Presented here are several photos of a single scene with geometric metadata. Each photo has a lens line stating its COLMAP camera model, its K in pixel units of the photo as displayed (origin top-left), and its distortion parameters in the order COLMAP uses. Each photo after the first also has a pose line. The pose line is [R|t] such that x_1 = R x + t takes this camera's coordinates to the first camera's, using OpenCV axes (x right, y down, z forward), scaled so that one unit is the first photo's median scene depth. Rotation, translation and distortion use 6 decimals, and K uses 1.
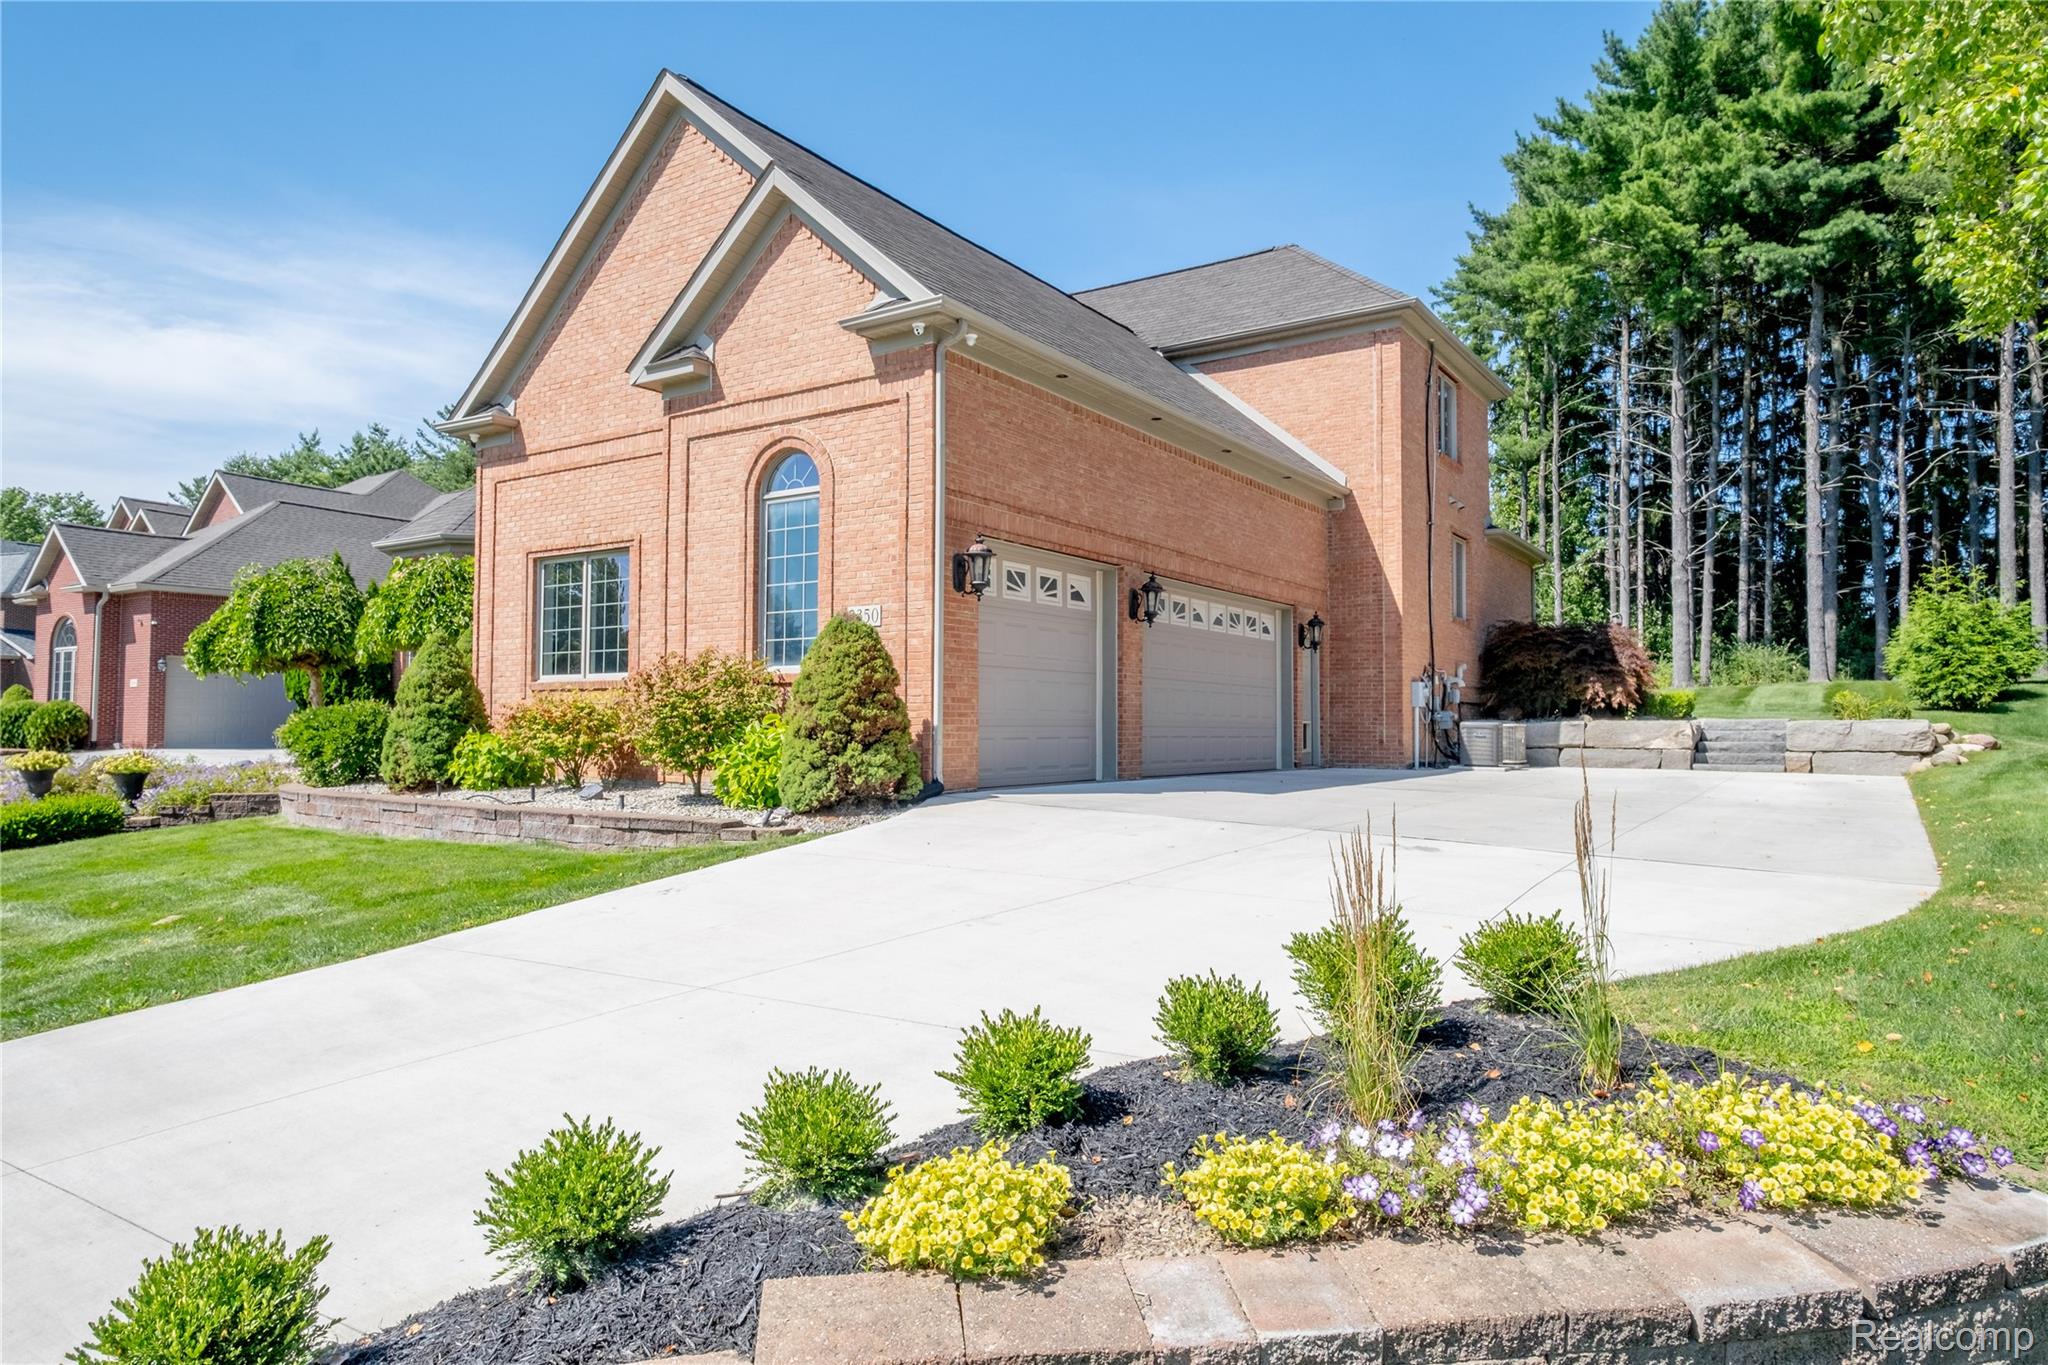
lens RADIAL K [[1271.1, 0, 1009.8], [0, 1271.1, 693.0], [0, 0, 1]] dist [0.029807, 0.006905]
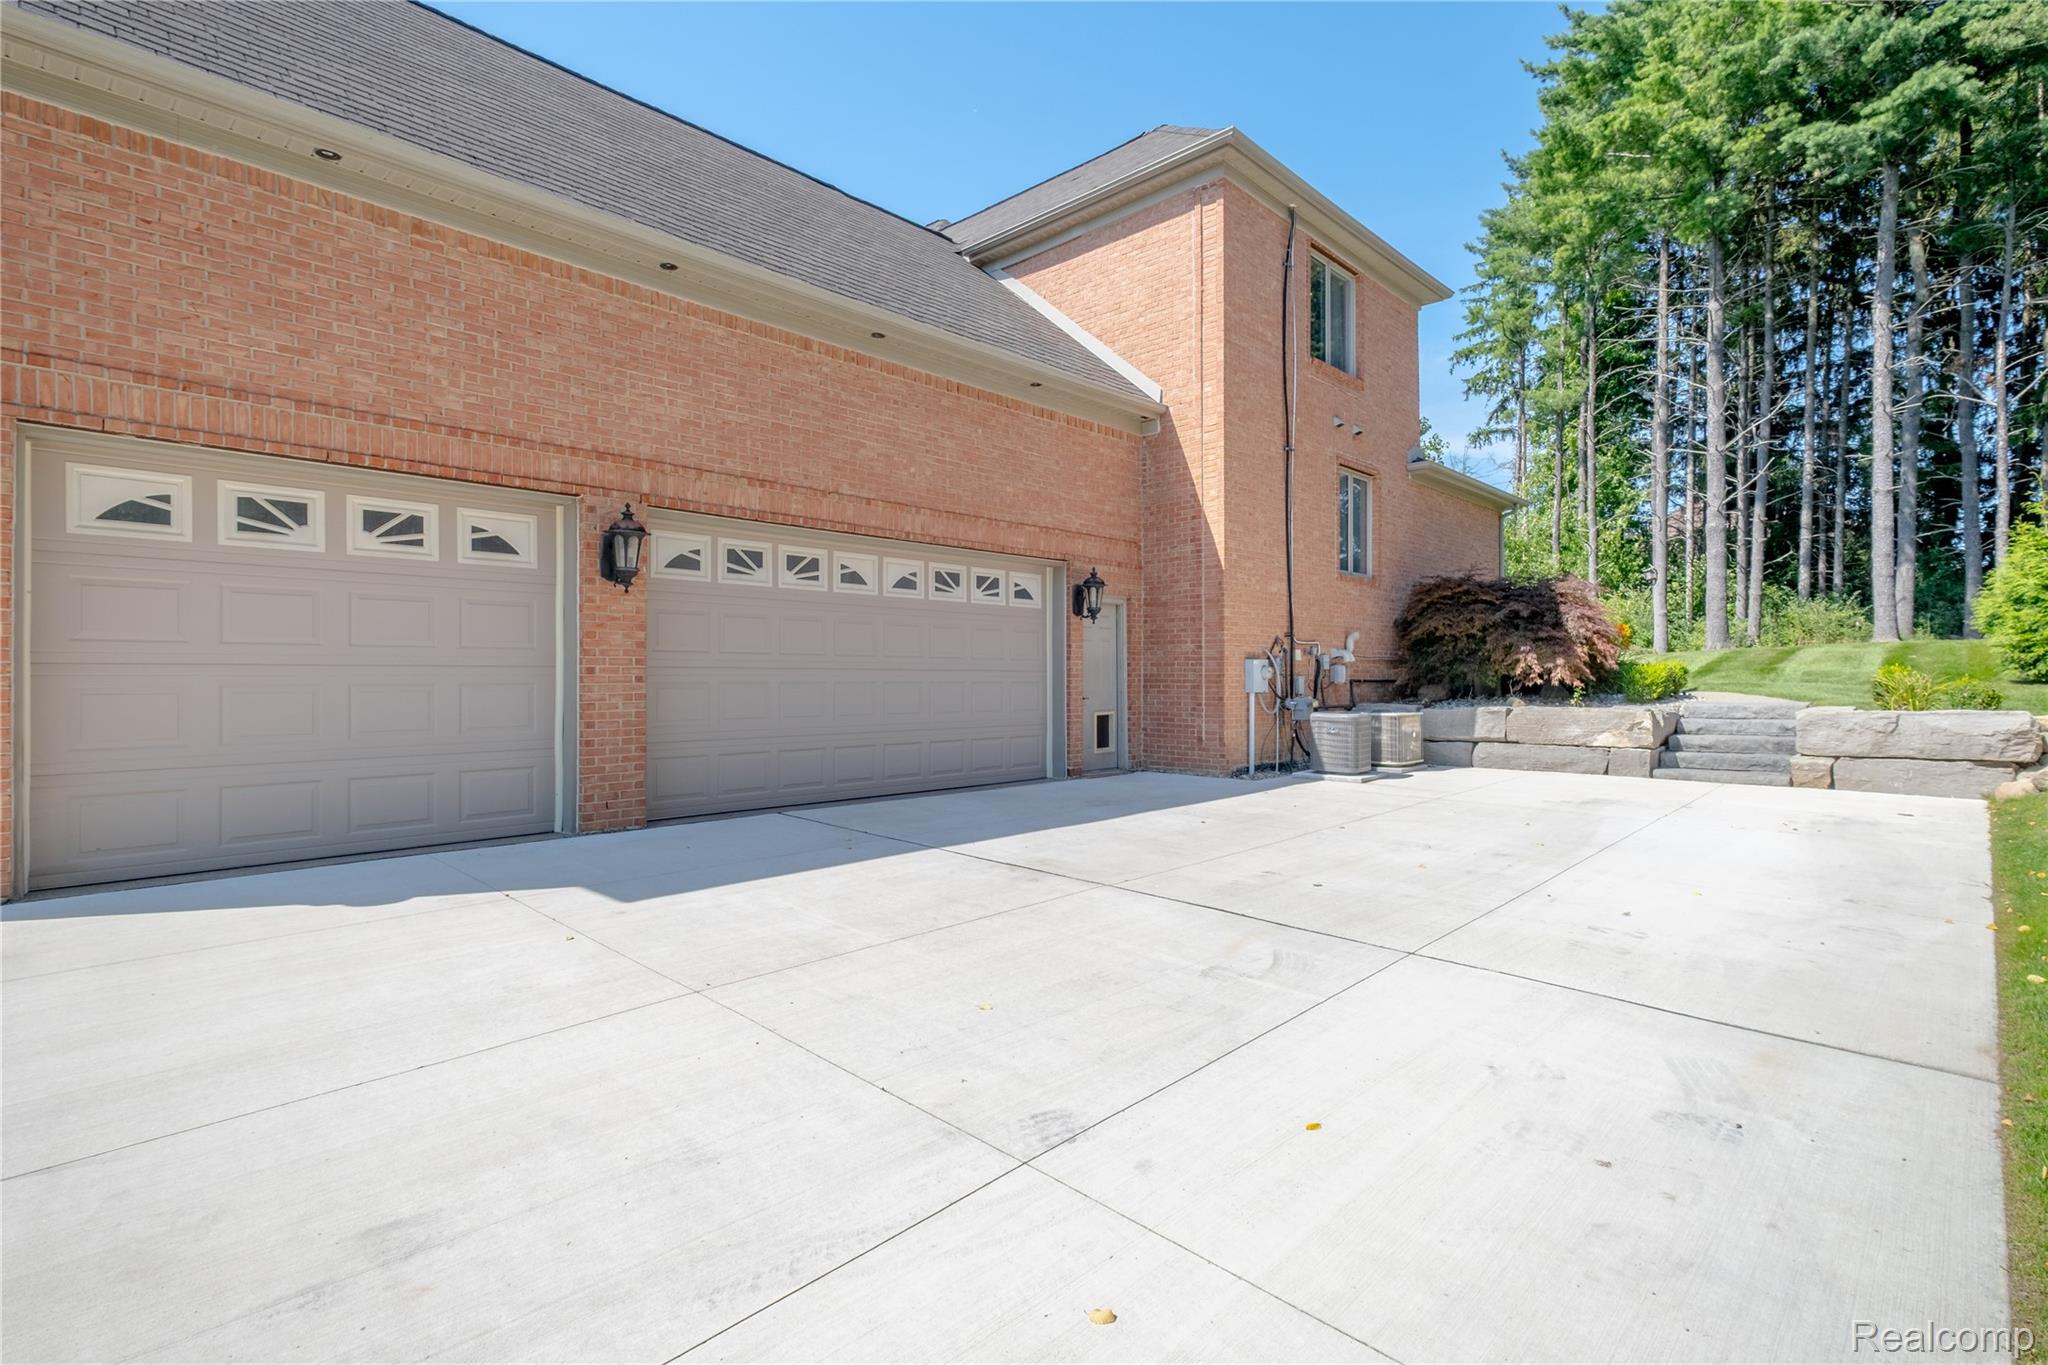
lens RADIAL K [[1001.3, 0, 1033.4], [0, 1001.3, 674.8], [0, 0, 1]] dist [0.022134, -0.004739]
pose [[0.987247, -0.011153, -0.158806, 0.271702], [0.014649, 0.999675, 0.020860, -0.012801], [0.158521, -0.022921, 0.987089, 0.380362]]
